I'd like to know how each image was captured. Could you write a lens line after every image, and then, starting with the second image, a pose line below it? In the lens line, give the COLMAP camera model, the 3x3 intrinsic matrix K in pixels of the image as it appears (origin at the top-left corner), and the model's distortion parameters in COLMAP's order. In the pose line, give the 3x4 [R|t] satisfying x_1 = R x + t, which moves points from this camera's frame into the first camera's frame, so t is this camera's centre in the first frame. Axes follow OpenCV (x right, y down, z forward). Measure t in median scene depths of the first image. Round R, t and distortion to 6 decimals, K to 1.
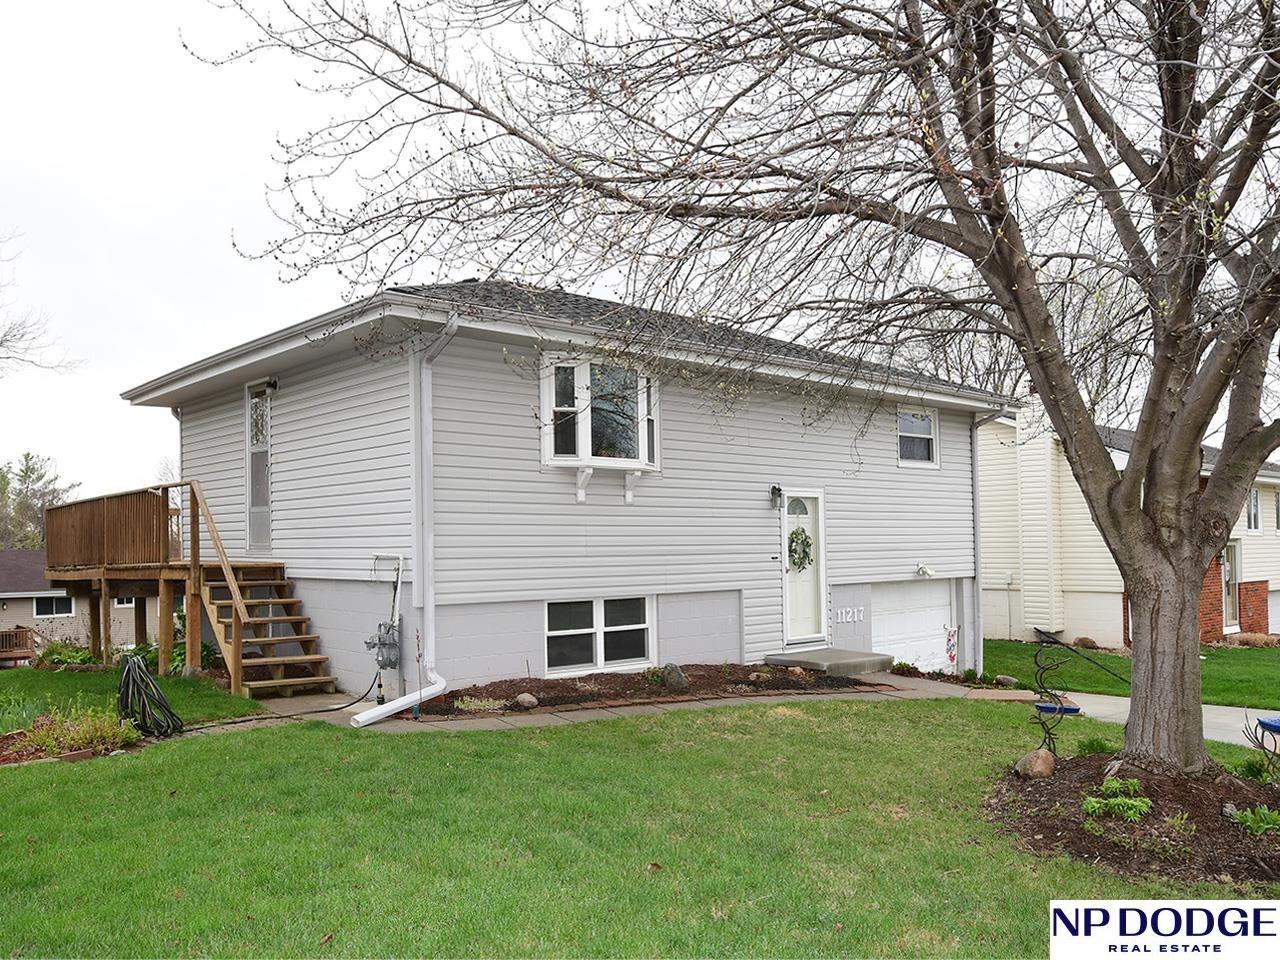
lens RADIAL K [[1050.2, 0, 639.8], [0, 1050.2, 485.7], [0, 0, 1]] dist [-0.006052, -0.004243]
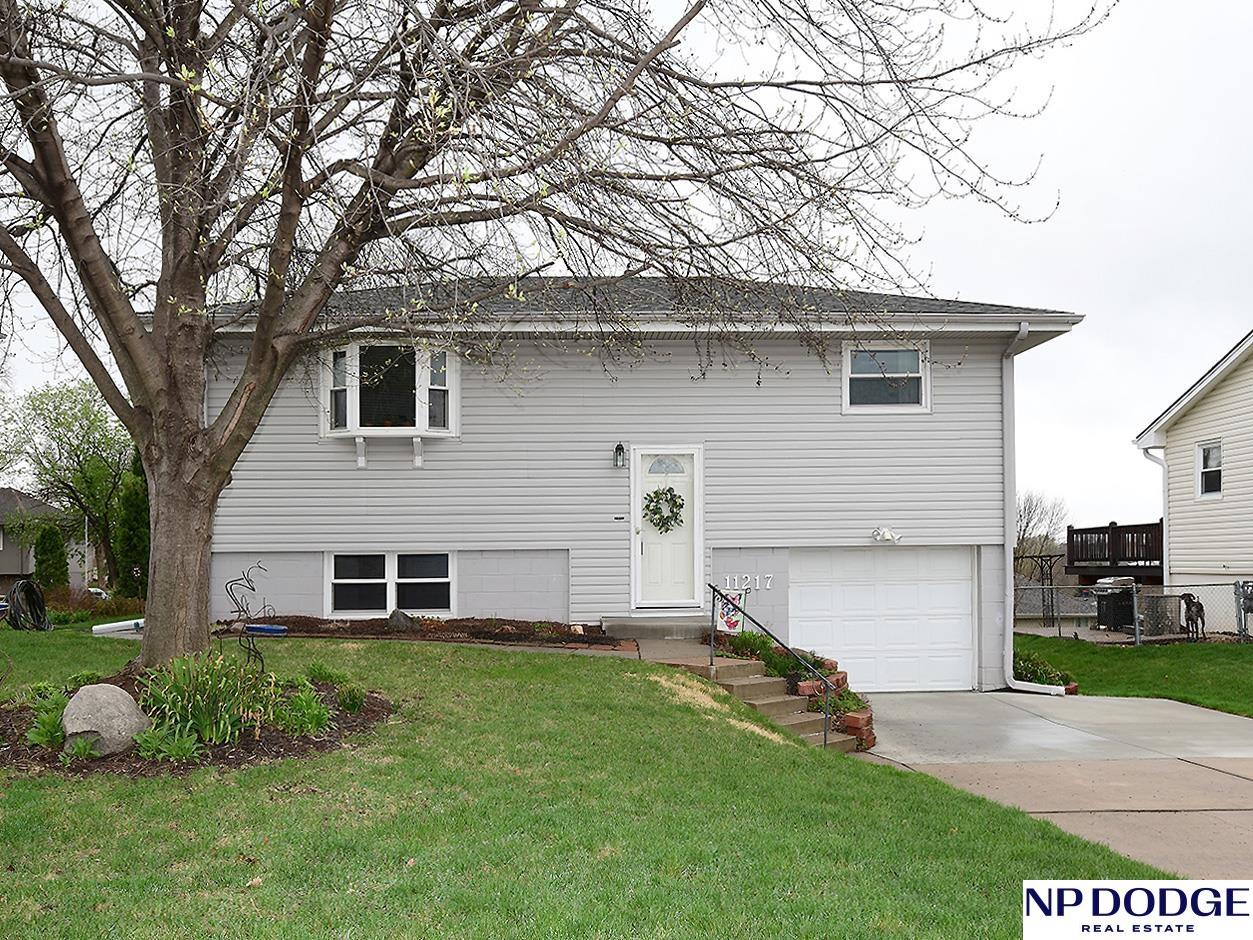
lens RADIAL K [[1086.8, 0, 624.2], [0, 1086.8, 472.9], [0, 0, 1]] dist [-0.011154, -0.001105]
pose [[0.769361, -0.051495, -0.636736, 0.872519], [0.039315, 0.998673, -0.033262, 0.068430], [0.637604, 0.000557, 0.770364, 0.257121]]
